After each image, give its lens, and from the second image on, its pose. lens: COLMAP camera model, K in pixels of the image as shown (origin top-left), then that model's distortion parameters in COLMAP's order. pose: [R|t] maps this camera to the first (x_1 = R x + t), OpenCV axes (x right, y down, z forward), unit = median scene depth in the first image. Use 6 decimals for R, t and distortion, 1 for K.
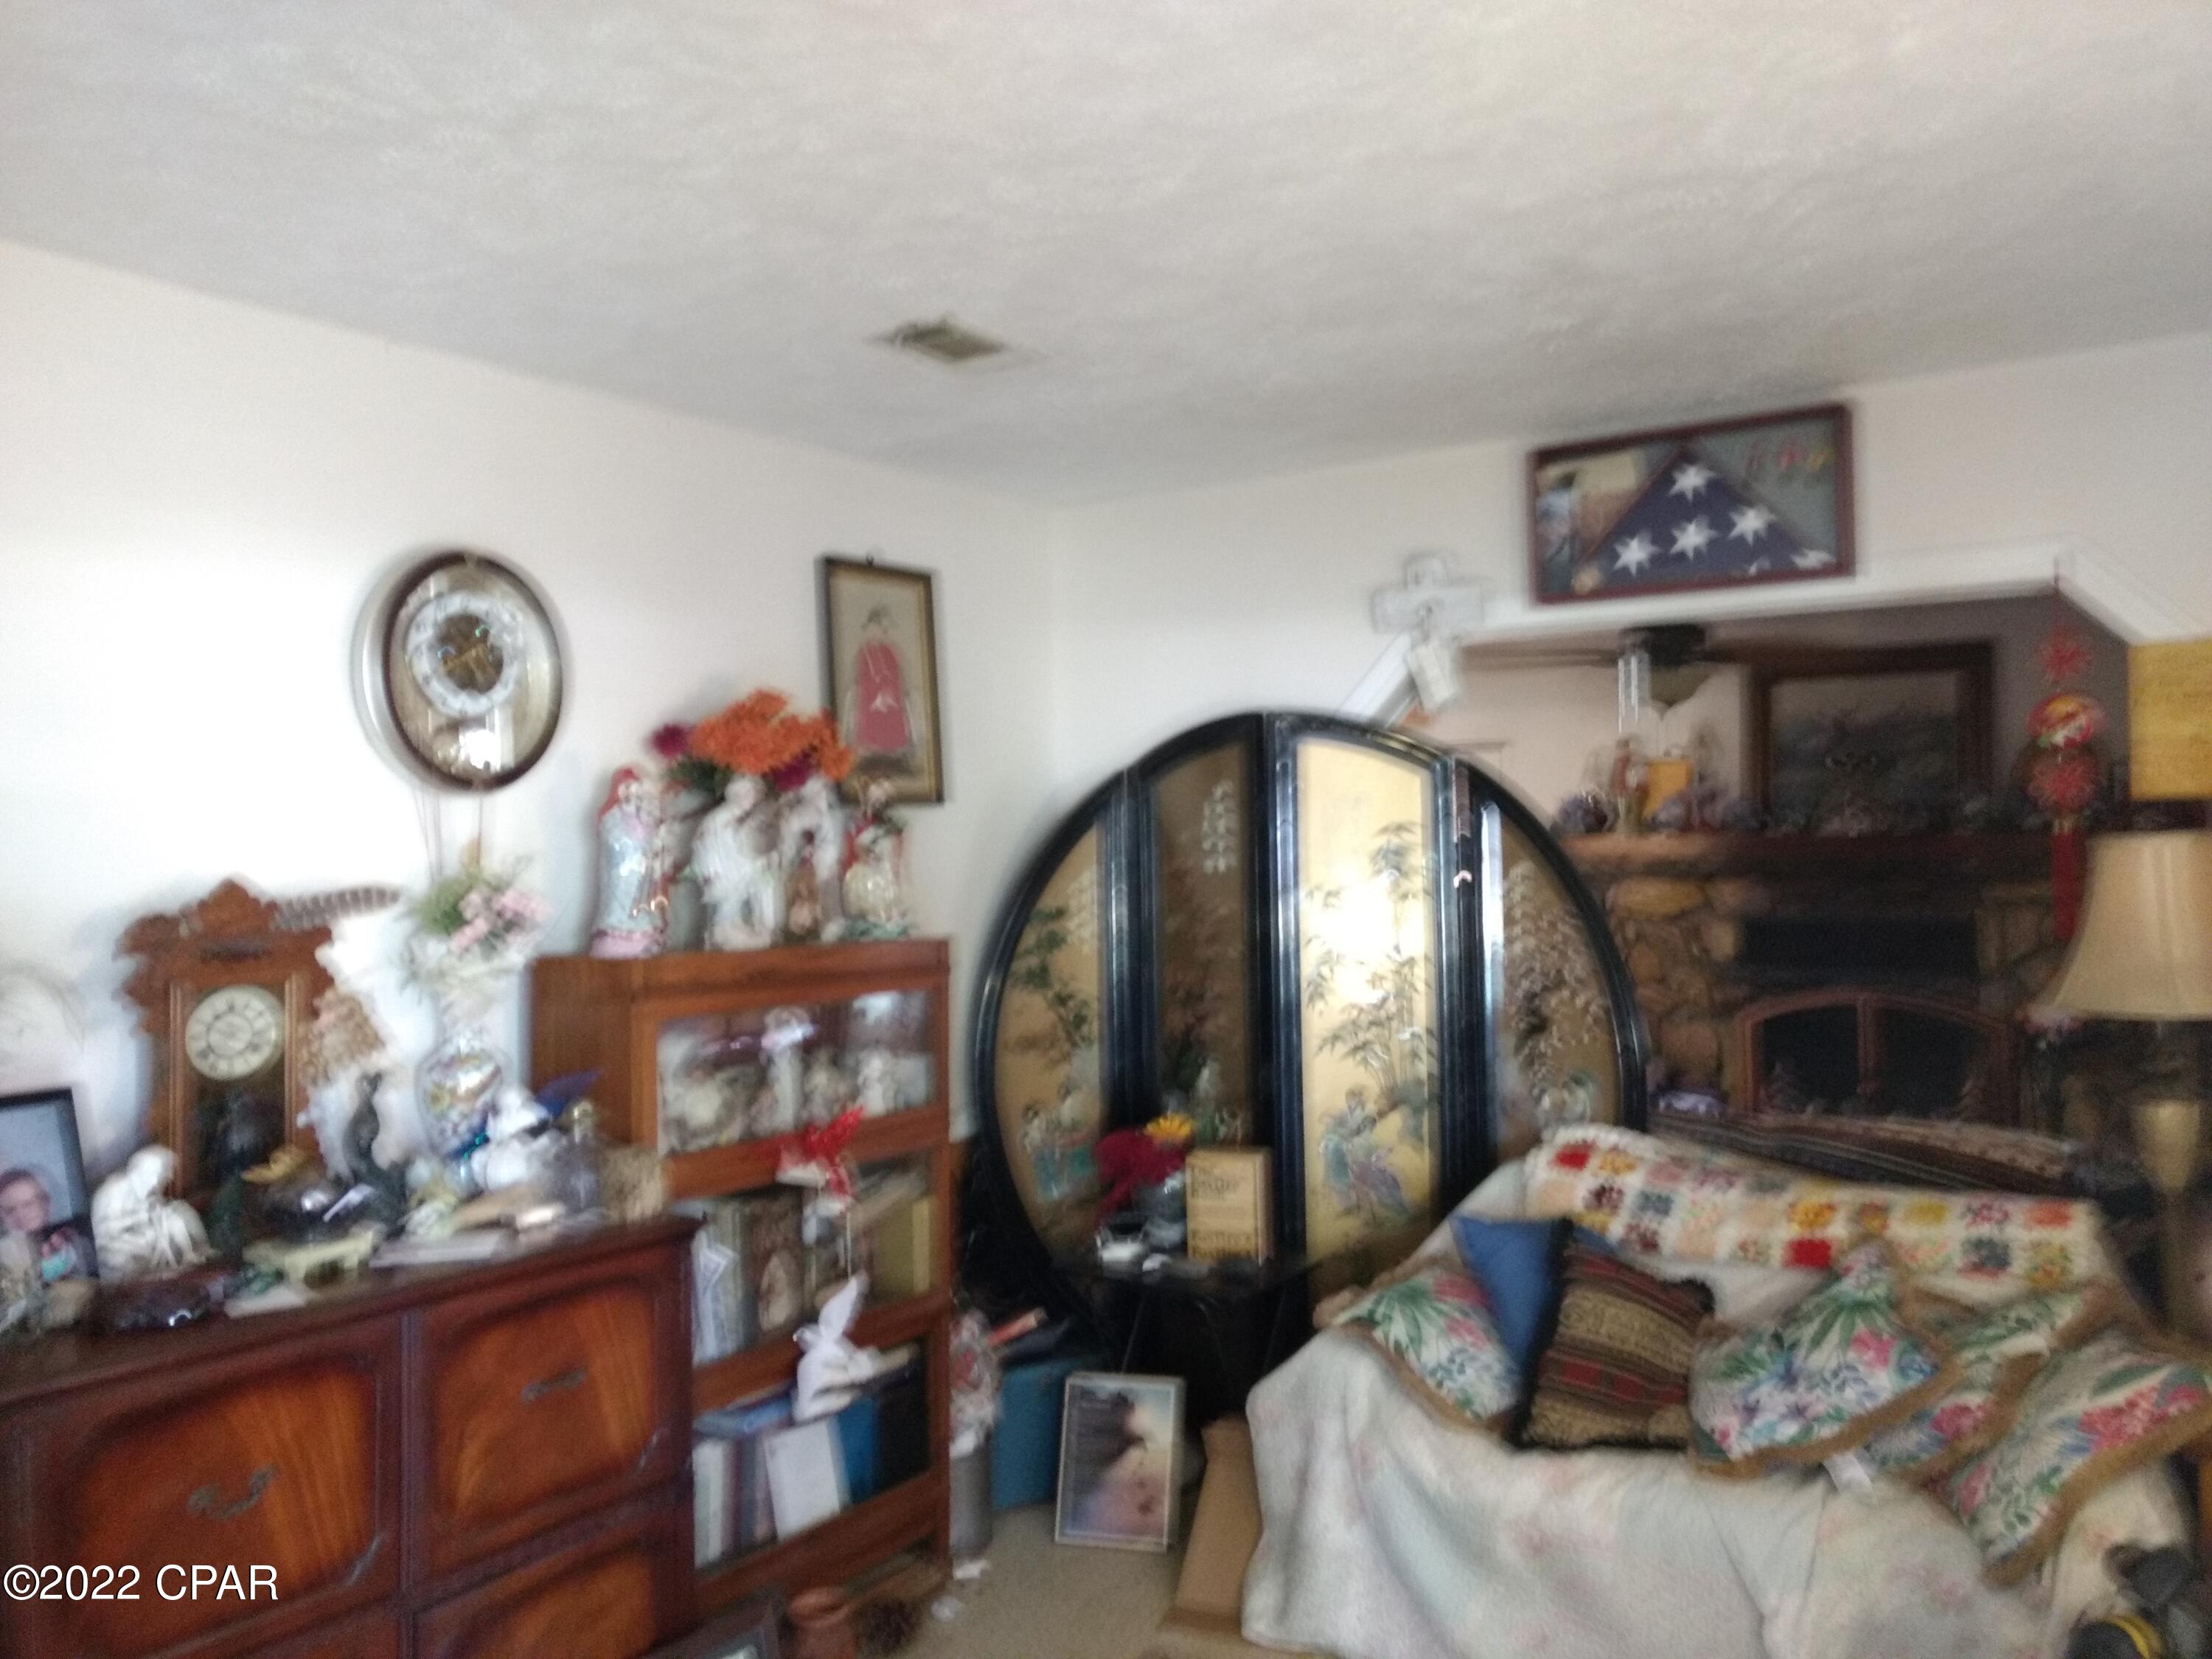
lens RADIAL K [[1747.8, 0, 1108.9], [0, 1747.8, 822.6], [0, 0, 1]] dist [0.029147, 0.014662]
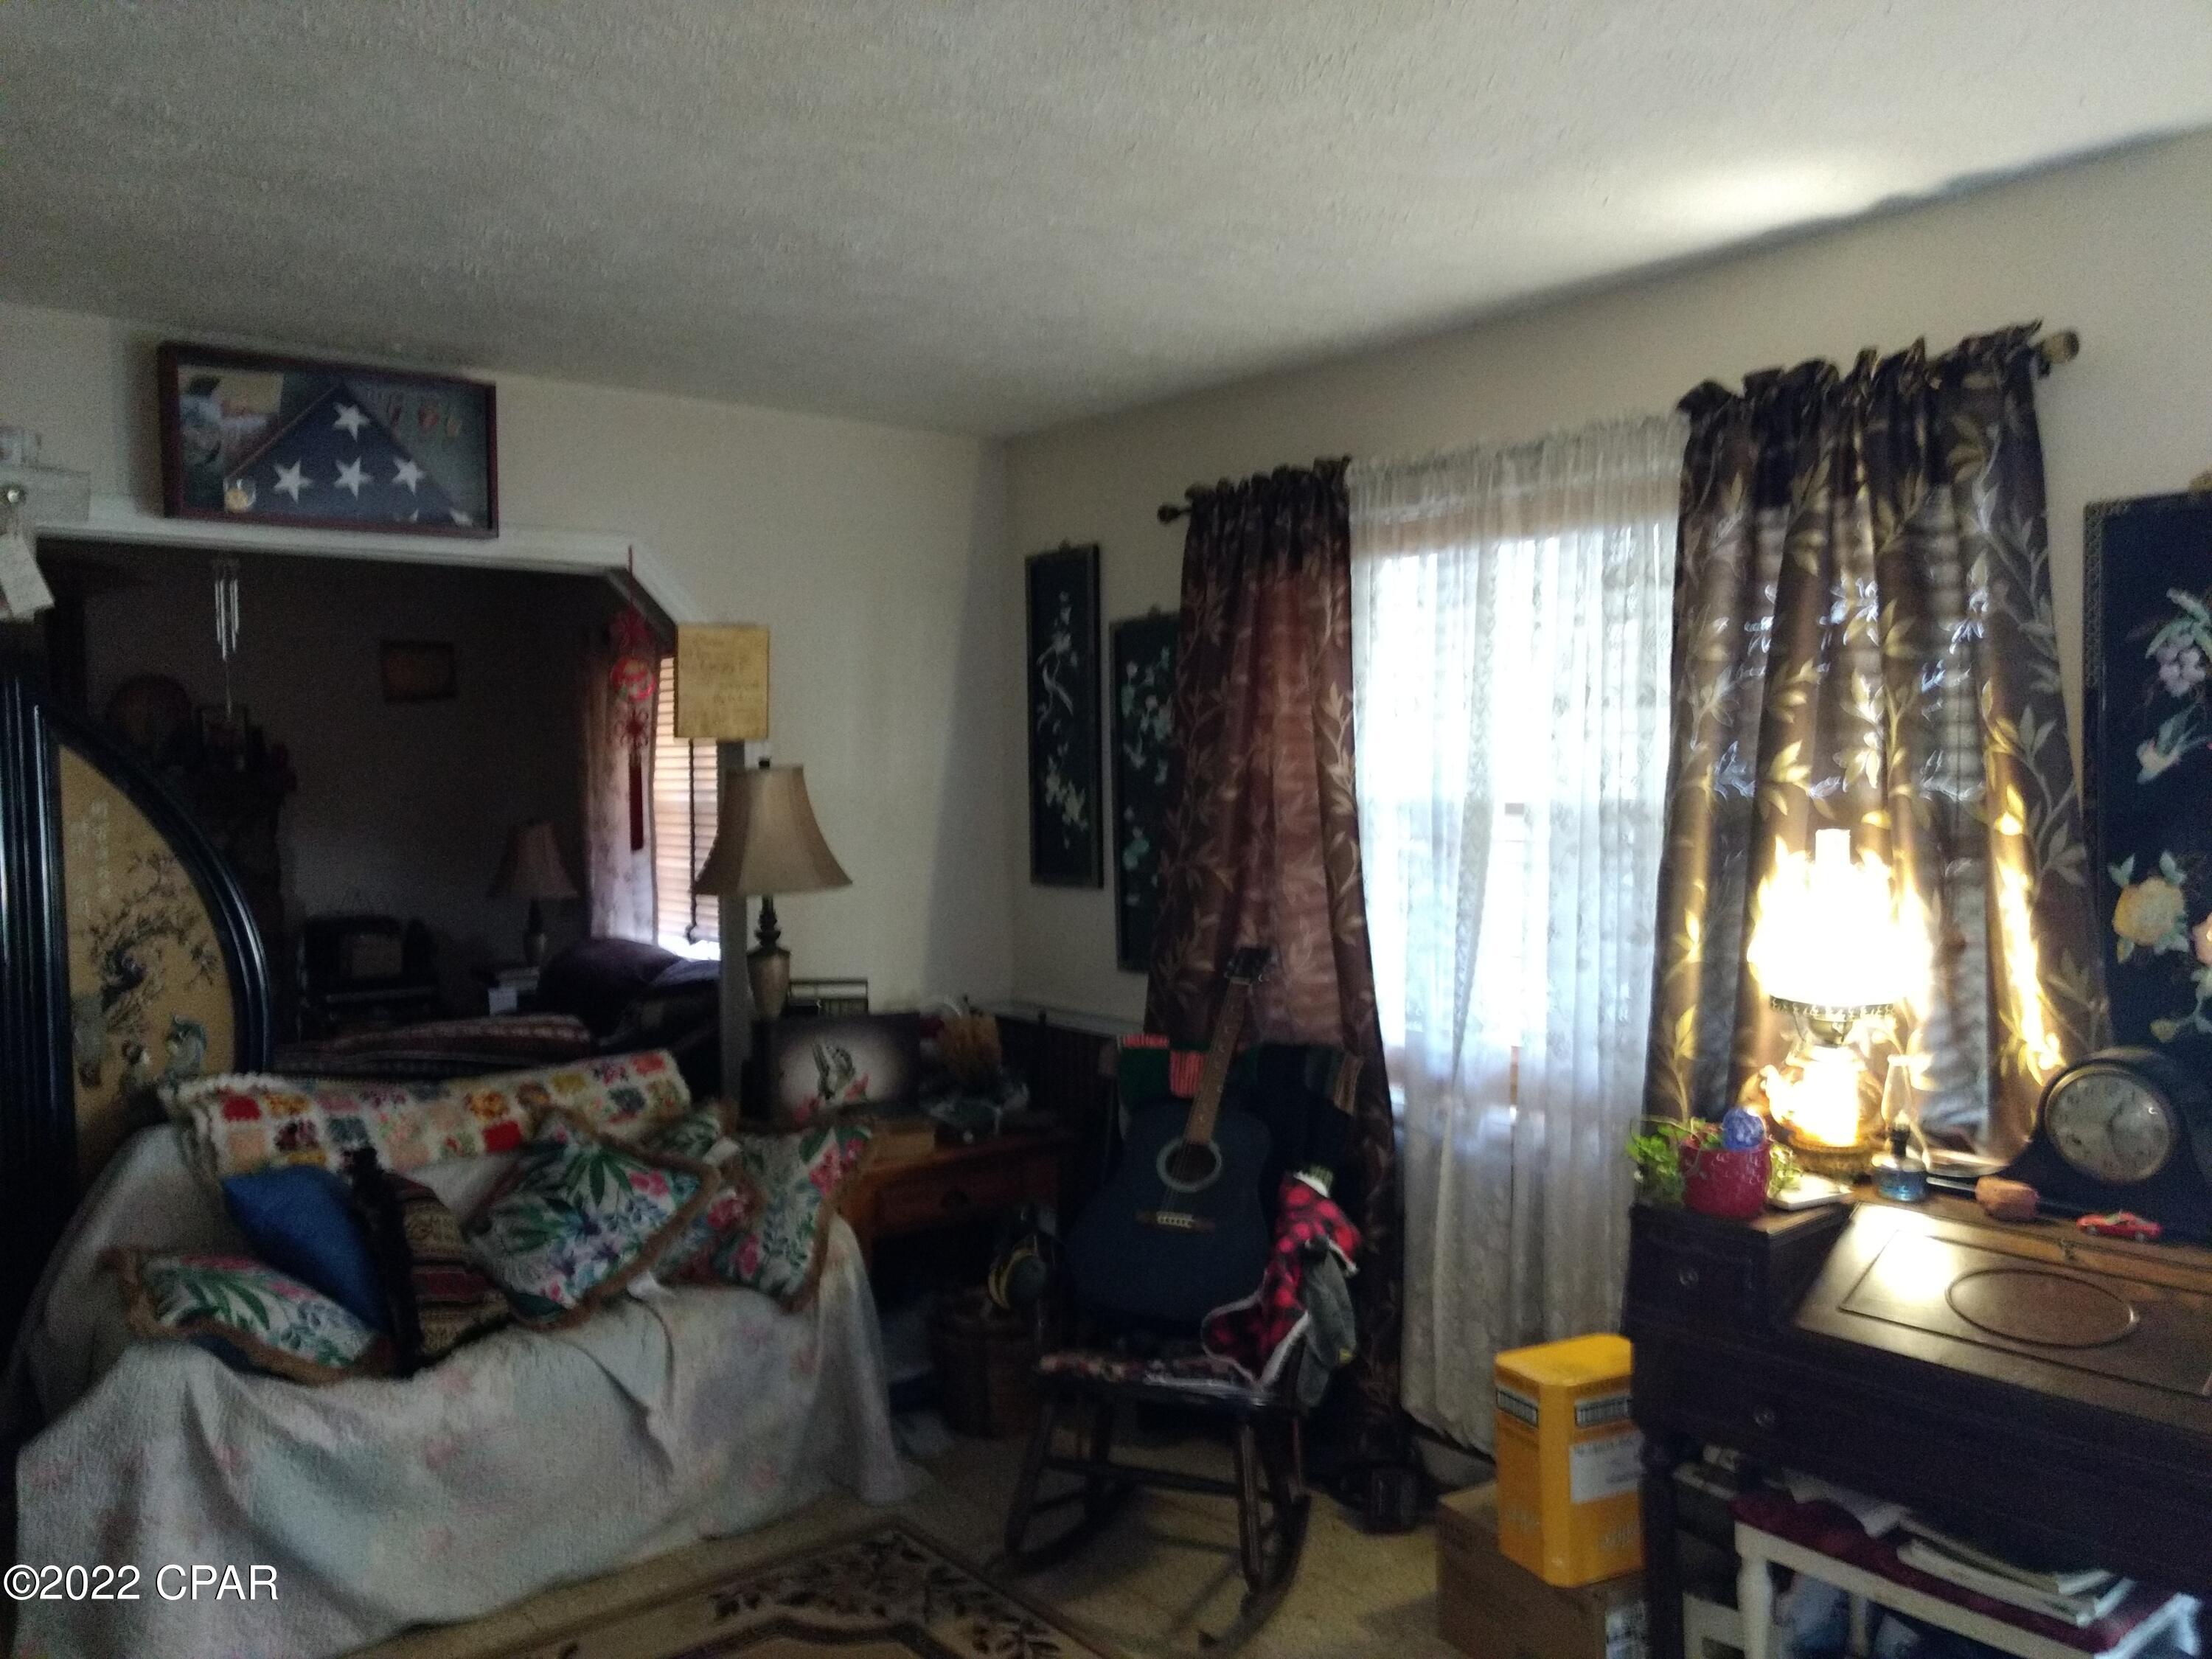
lens RADIAL K [[1747.8, 0, 1109.6], [0, 1747.8, 835.4], [0, 0, 1]] dist [0.029147, 0.014662]
pose [[0.272601, -0.031578, 0.961609, -0.623497], [0.004699, 0.999493, 0.031490, 0.018370], [-0.962116, -0.004066, 0.272611, 0.342850]]
